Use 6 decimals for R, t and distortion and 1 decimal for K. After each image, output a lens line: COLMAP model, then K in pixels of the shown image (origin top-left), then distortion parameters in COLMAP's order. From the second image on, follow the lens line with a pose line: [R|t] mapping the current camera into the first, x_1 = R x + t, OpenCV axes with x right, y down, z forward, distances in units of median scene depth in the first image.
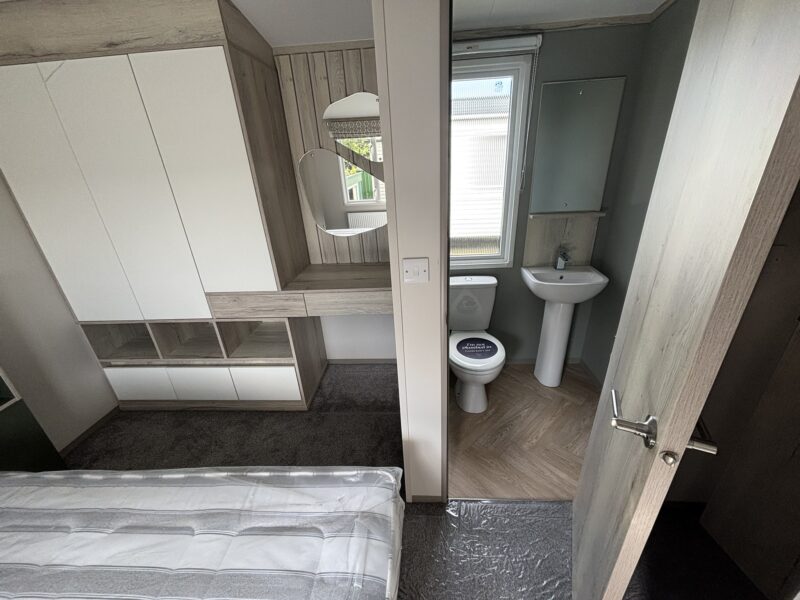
lens RADIAL K [[320.9, 0, 403.2], [0, 320.9, 299.7], [0, 0, 1]] dist [-0.001045, -0.000383]
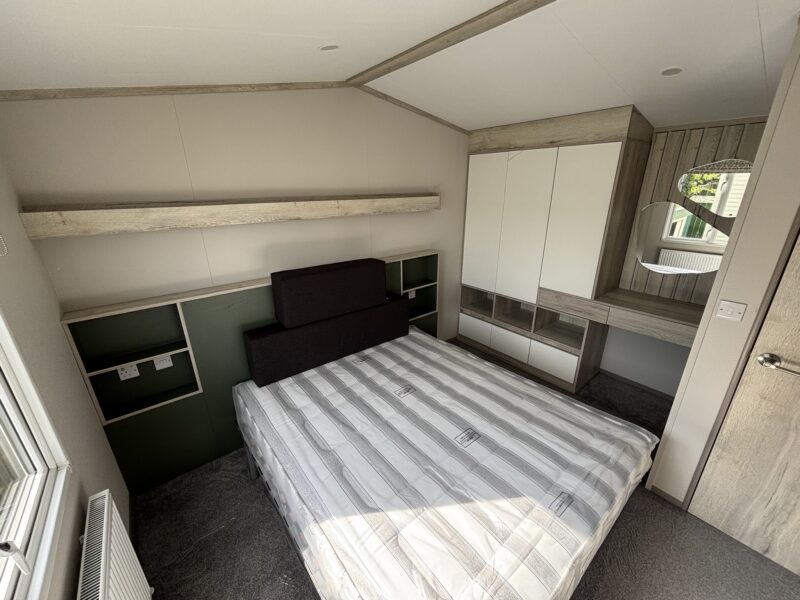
lens RADIAL K [[322.1, 0, 400.0], [0, 322.1, 300.0], [0, 0, 1]] dist [-0.003065, 0.000596]
pose [[0.668984, 0.292739, -0.683202, 0.010651], [-0.322064, 0.942571, 0.088513, 0.114137], [0.669878, 0.160821, 0.724845, -0.544734]]
